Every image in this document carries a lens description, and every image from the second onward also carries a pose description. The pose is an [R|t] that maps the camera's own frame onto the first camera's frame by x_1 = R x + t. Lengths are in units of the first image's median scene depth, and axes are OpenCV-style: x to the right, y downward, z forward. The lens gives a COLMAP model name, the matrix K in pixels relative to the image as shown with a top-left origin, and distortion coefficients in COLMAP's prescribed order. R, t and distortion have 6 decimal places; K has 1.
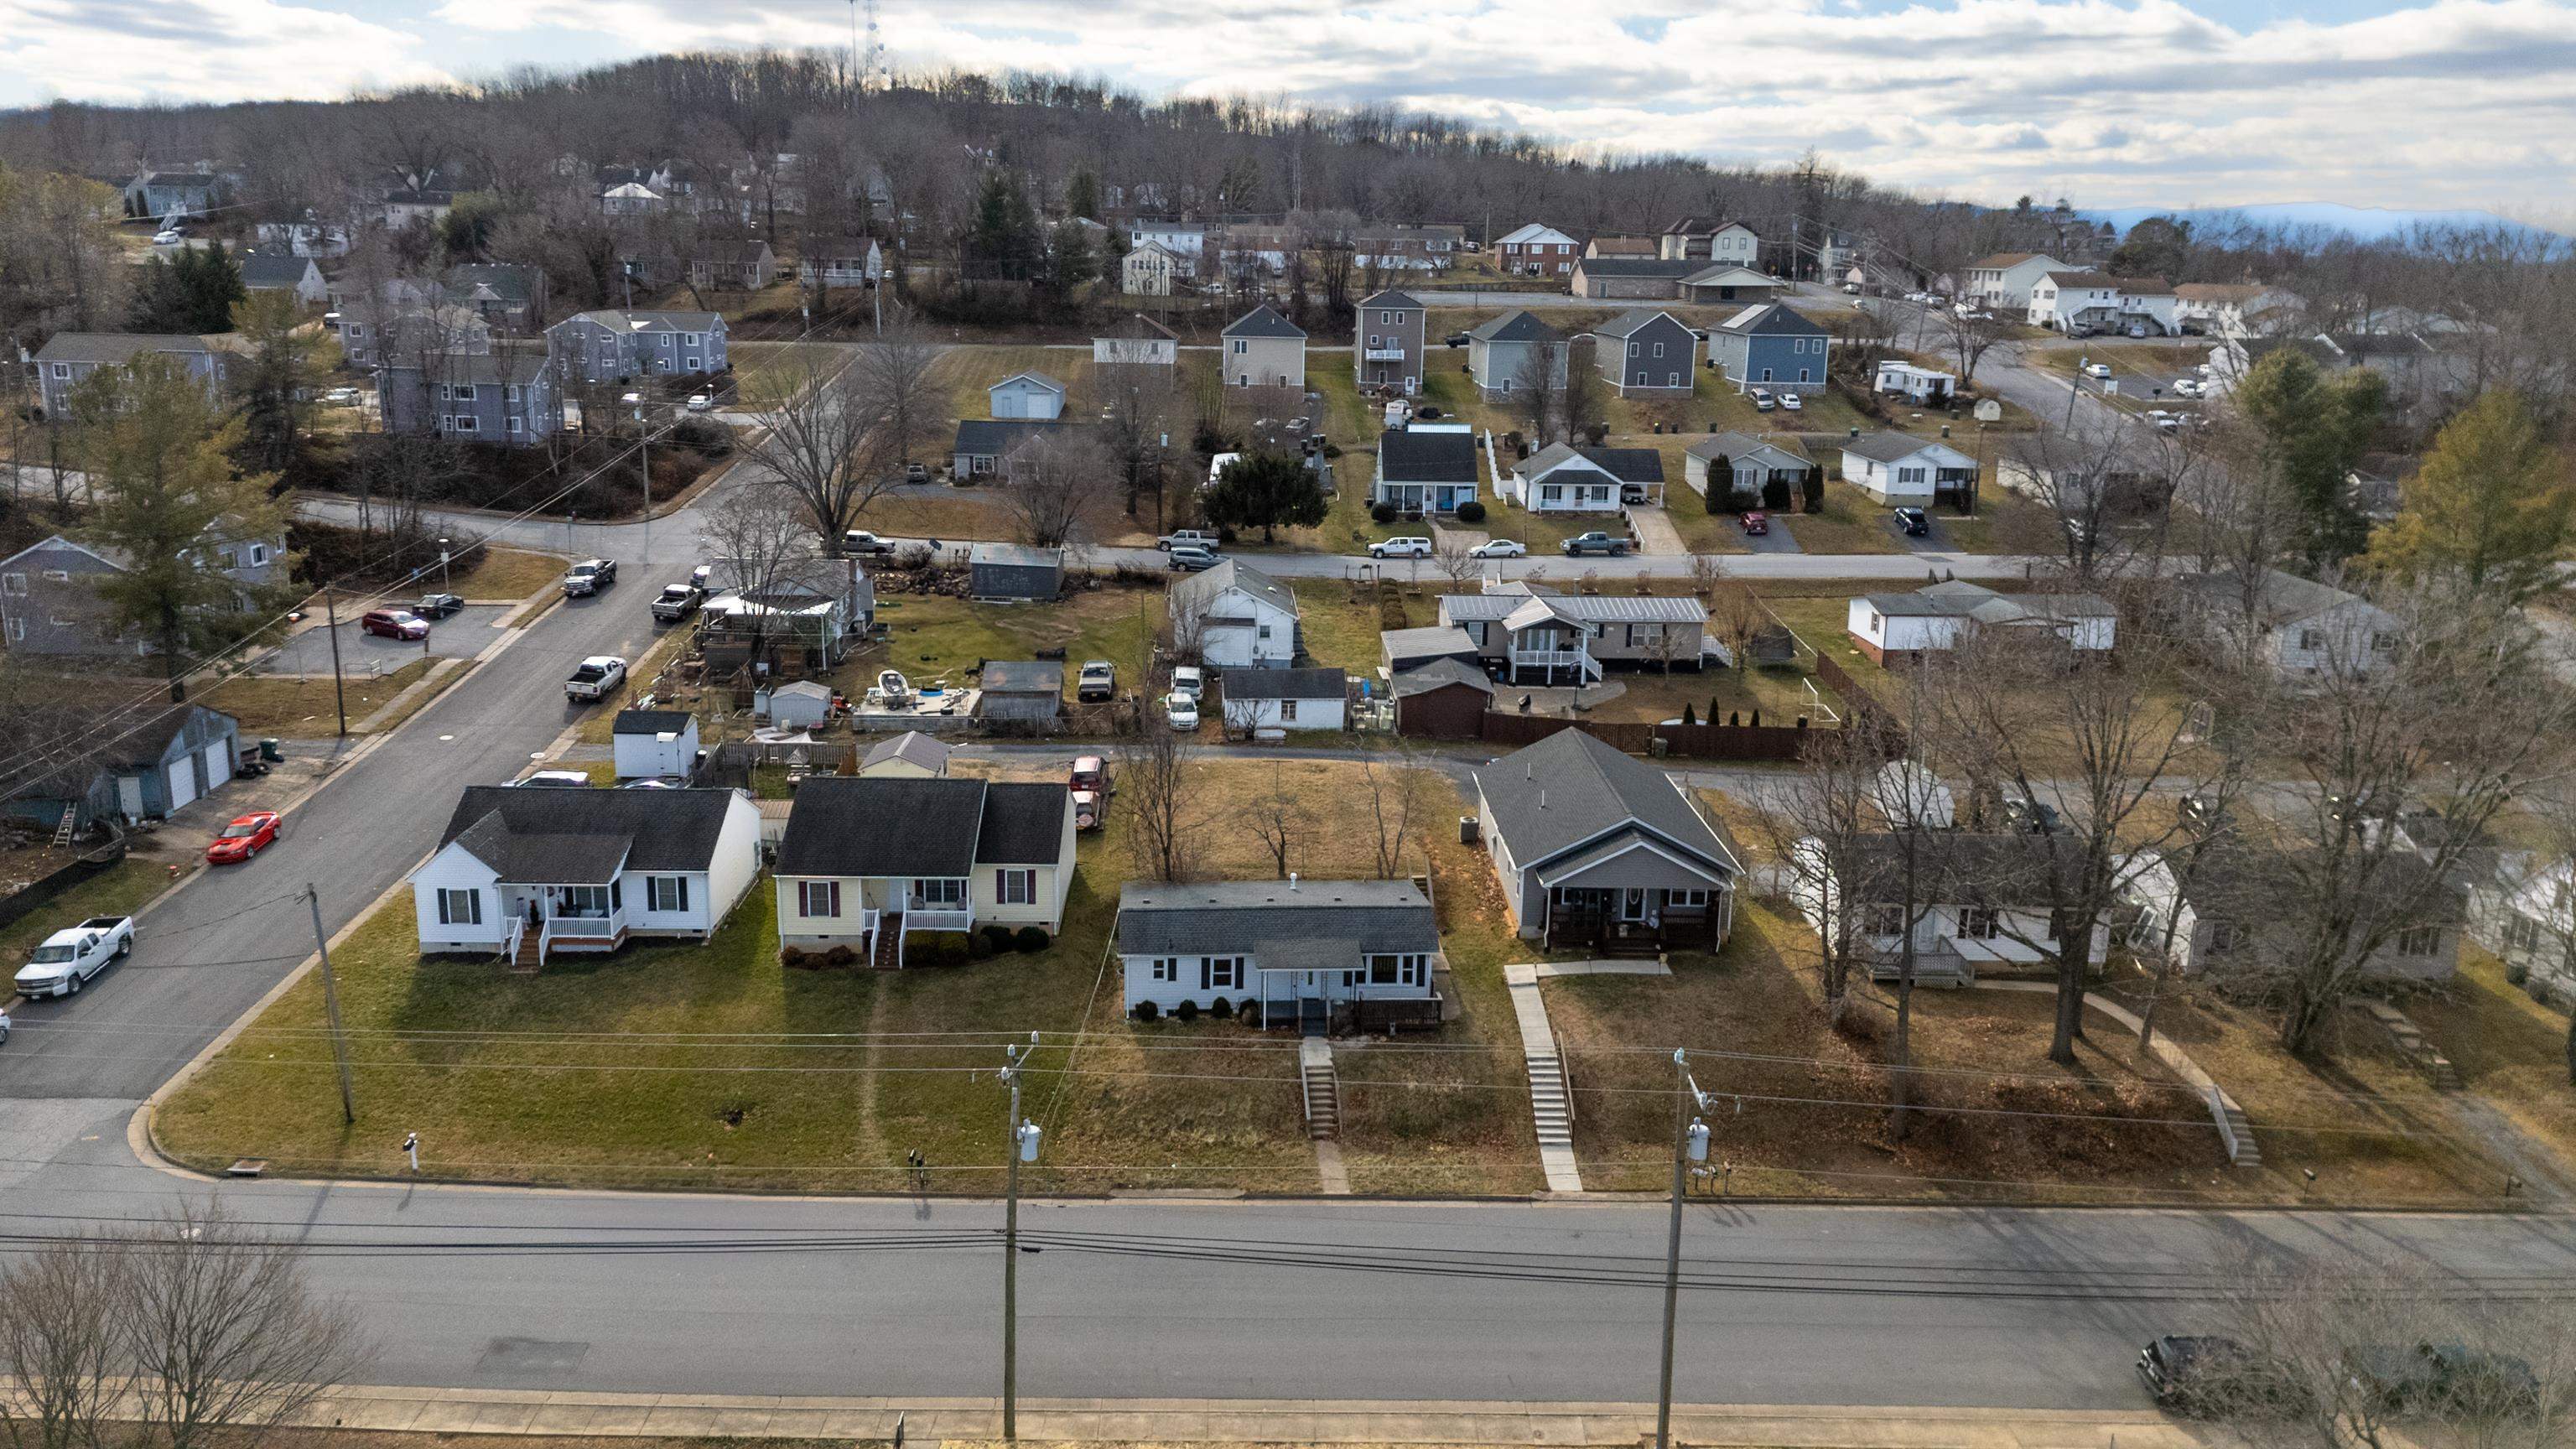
lens RADIAL K [[1885.0, 0, 1288.0], [0, 1885.0, 724.5], [0, 0, 1]] dist [0.132142, -0.201392]
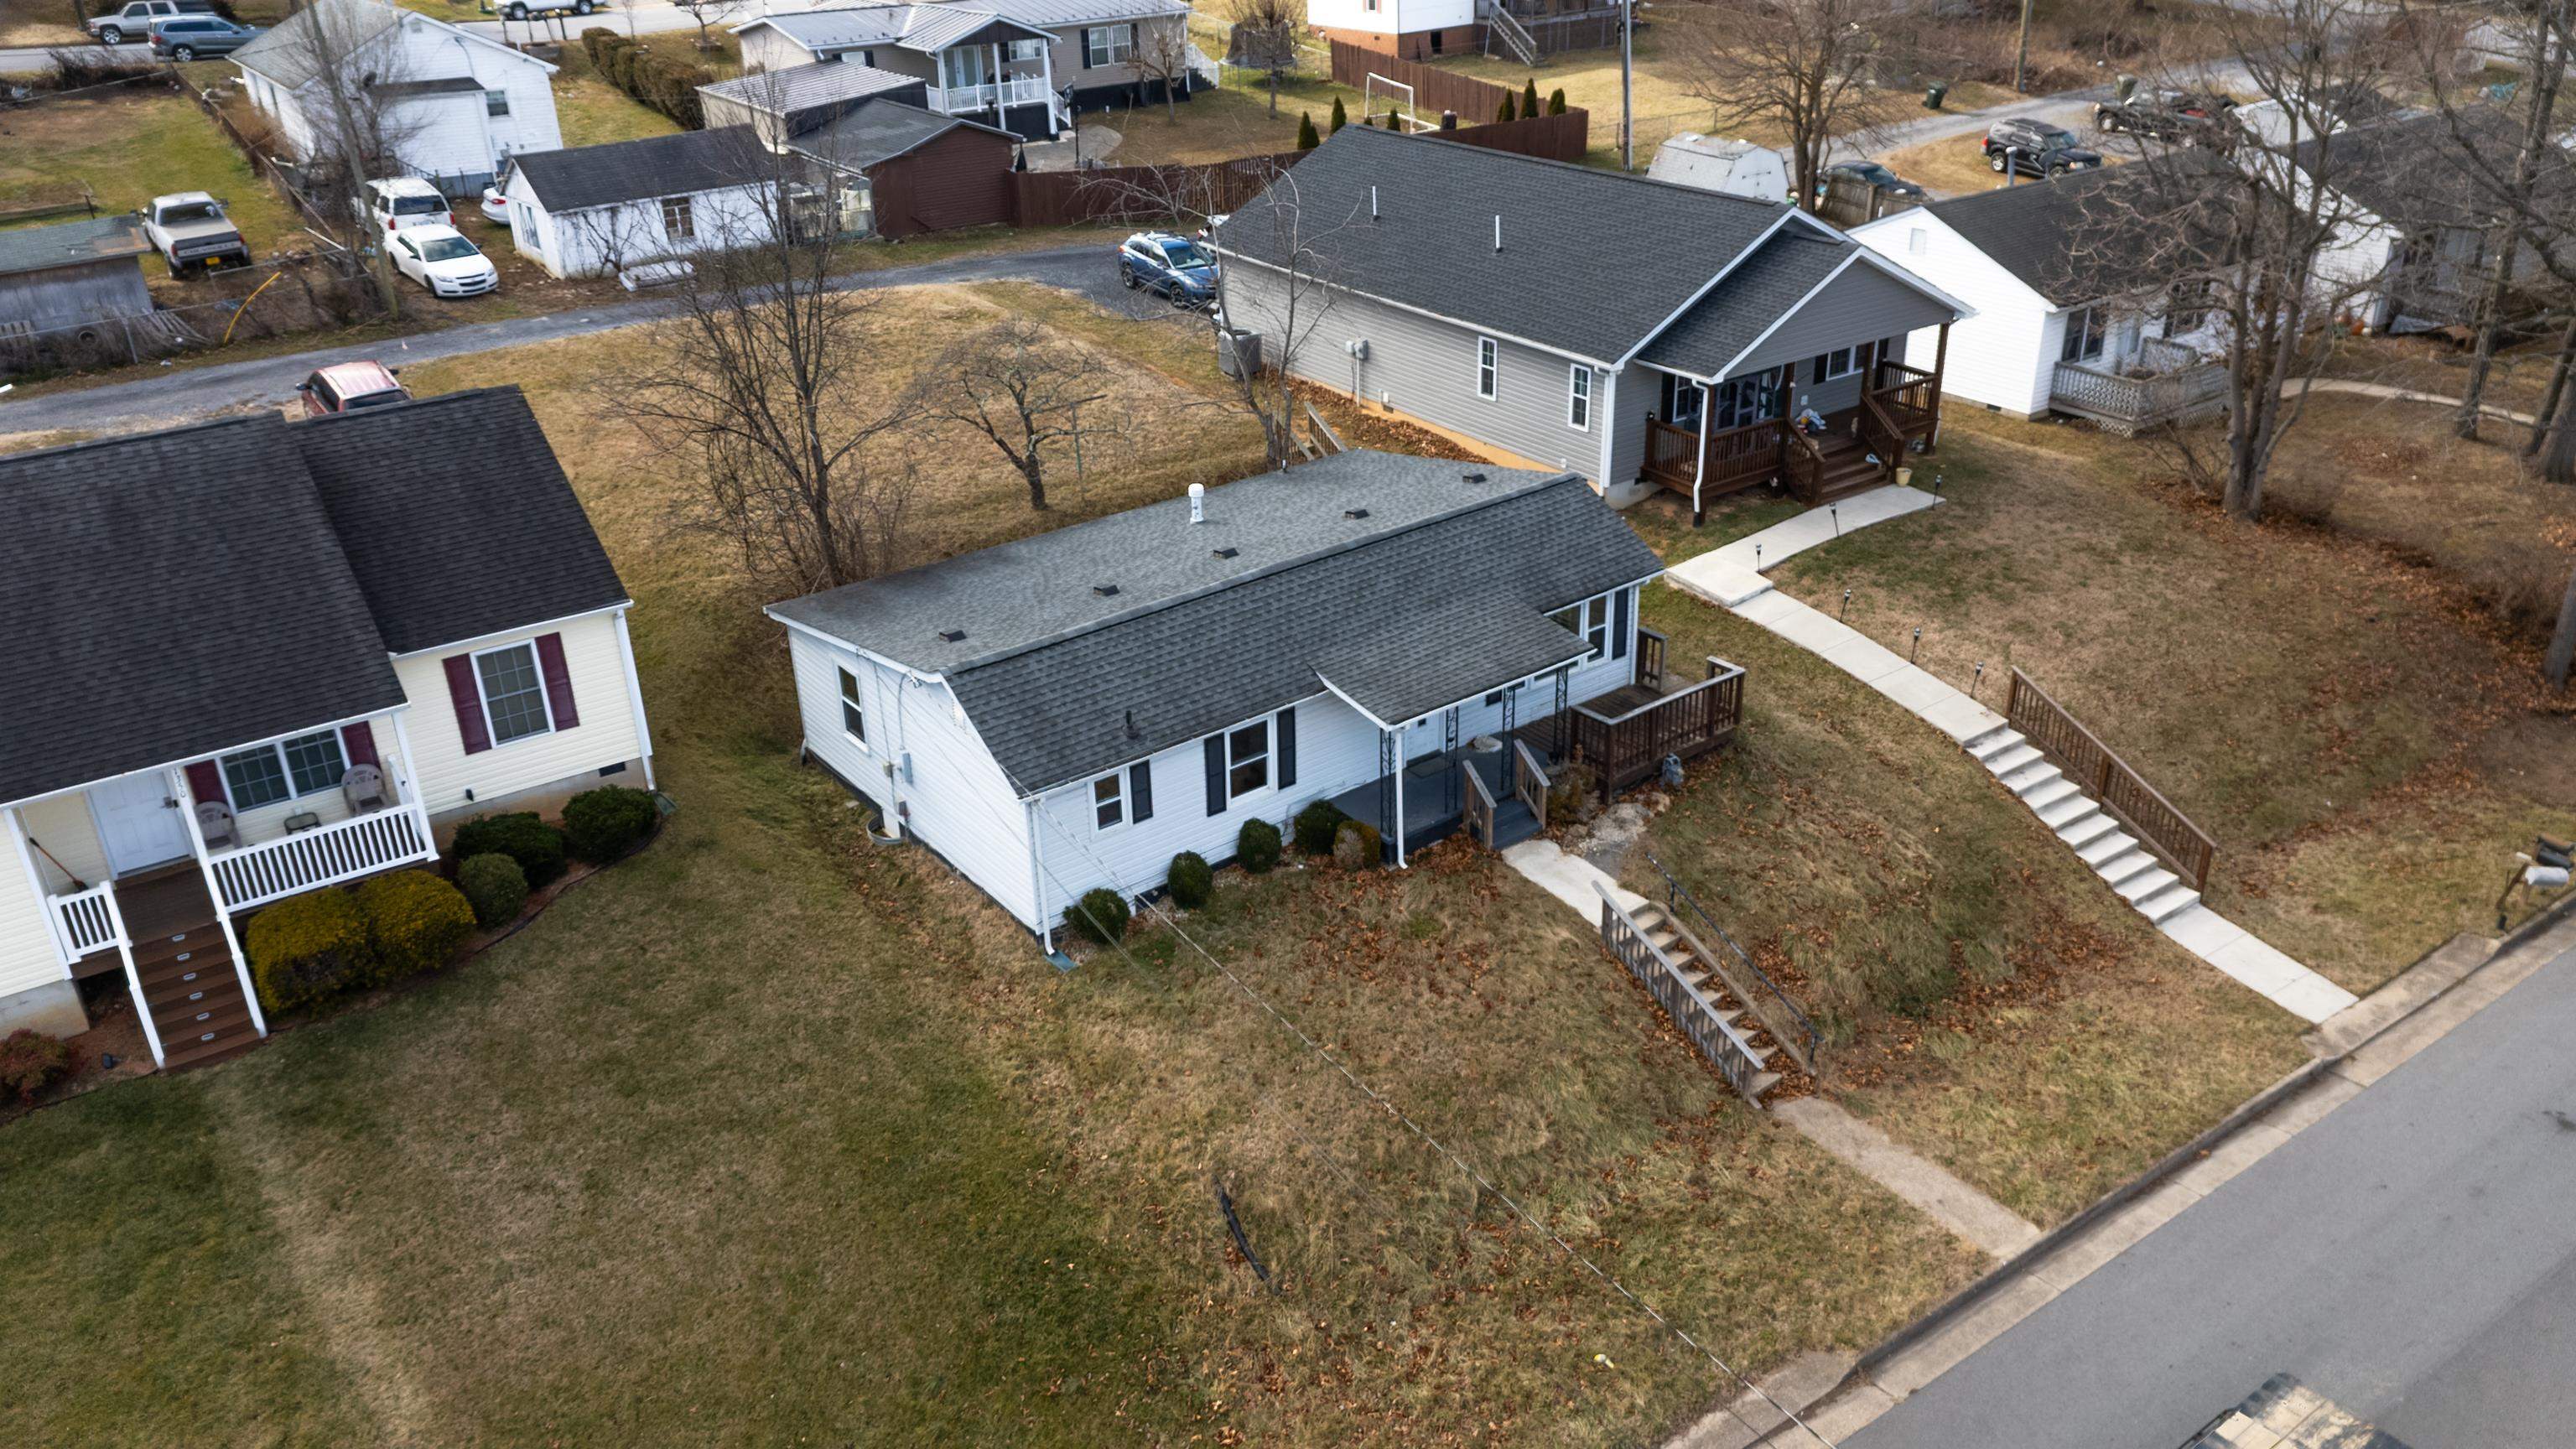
lens RADIAL K [[1893.1, 0, 1288.0], [0, 1893.1, 724.5], [0, 0, 1]] dist [0.084517, -0.082358]
pose [[0.836691, -0.280623, 0.470319, -0.192375], [0.177468, 0.951337, 0.251917, 0.027975], [-0.518125, -0.127311, 0.845777, 0.630474]]
